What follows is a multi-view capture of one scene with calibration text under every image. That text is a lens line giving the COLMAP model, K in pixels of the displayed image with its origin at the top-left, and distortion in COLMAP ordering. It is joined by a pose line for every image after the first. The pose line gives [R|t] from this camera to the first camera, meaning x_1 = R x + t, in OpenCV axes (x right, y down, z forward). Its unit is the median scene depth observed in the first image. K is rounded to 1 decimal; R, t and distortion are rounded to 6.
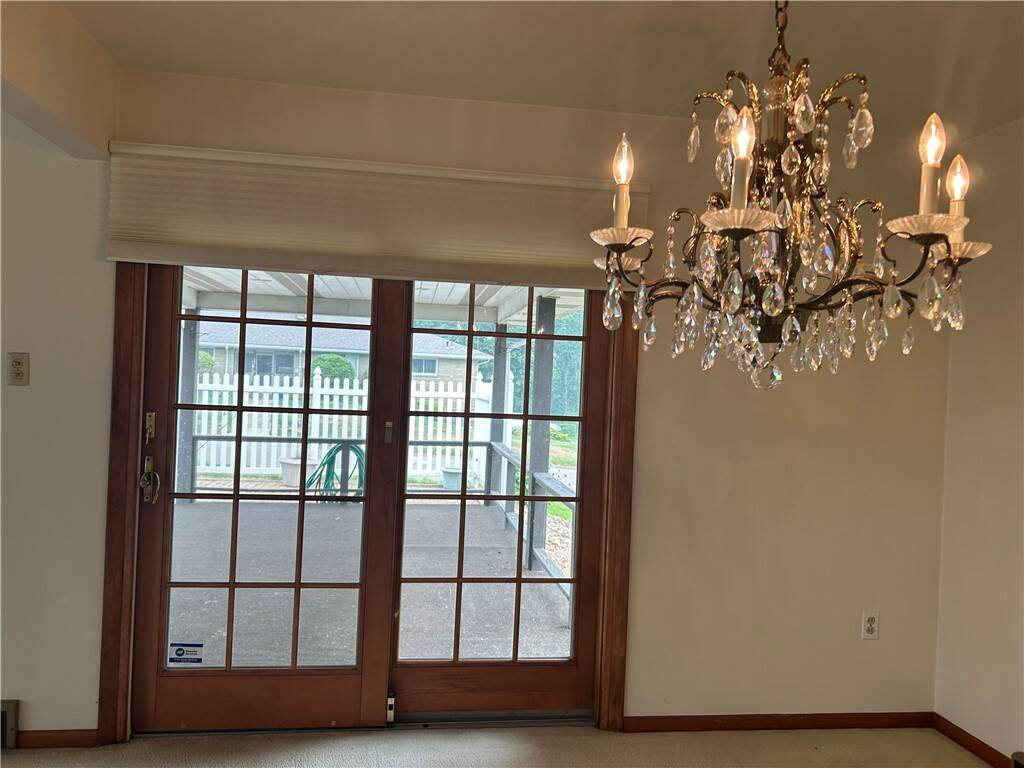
lens RADIAL K [[770.9, 0, 514.2], [0, 770.9, 390.4], [0, 0, 1]] dist [0.040731, -0.048201]
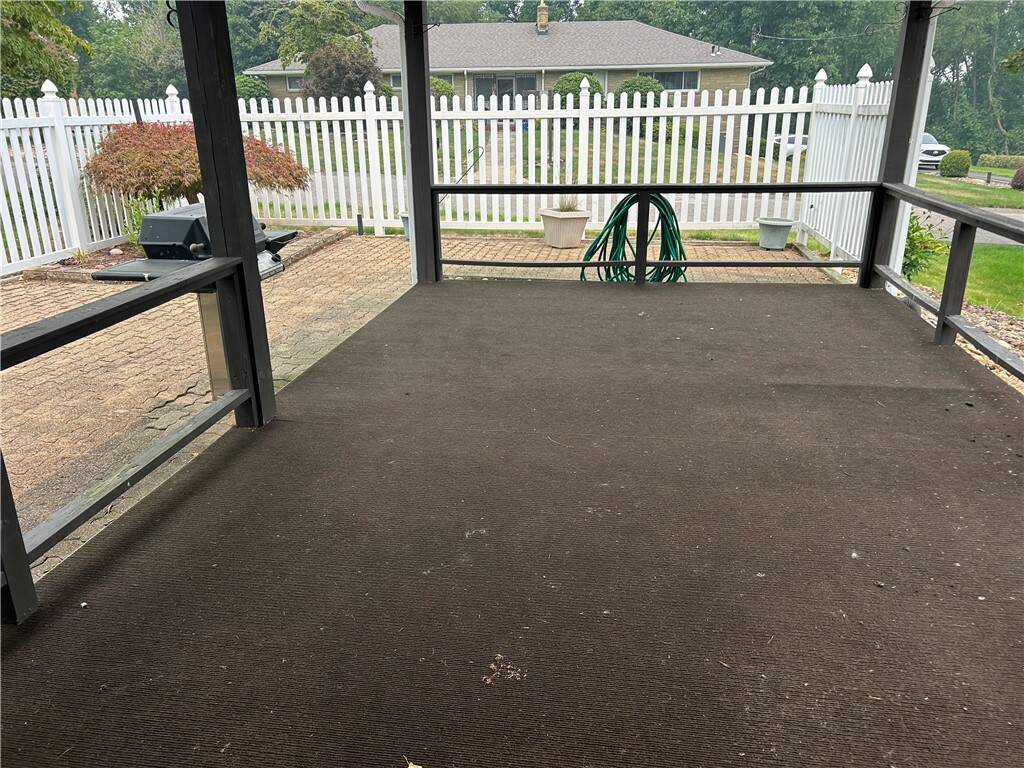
lens RADIAL K [[770.9, 0, 509.5], [0, 770.9, 390.4], [0, 0, 1]] dist [0.040731, -0.048201]
pose [[0.952891, 0.052849, -0.298673, -0.116457], [0.050137, 0.943713, 0.326944, 0.005392], [0.299140, -0.326517, 0.896606, 0.303139]]
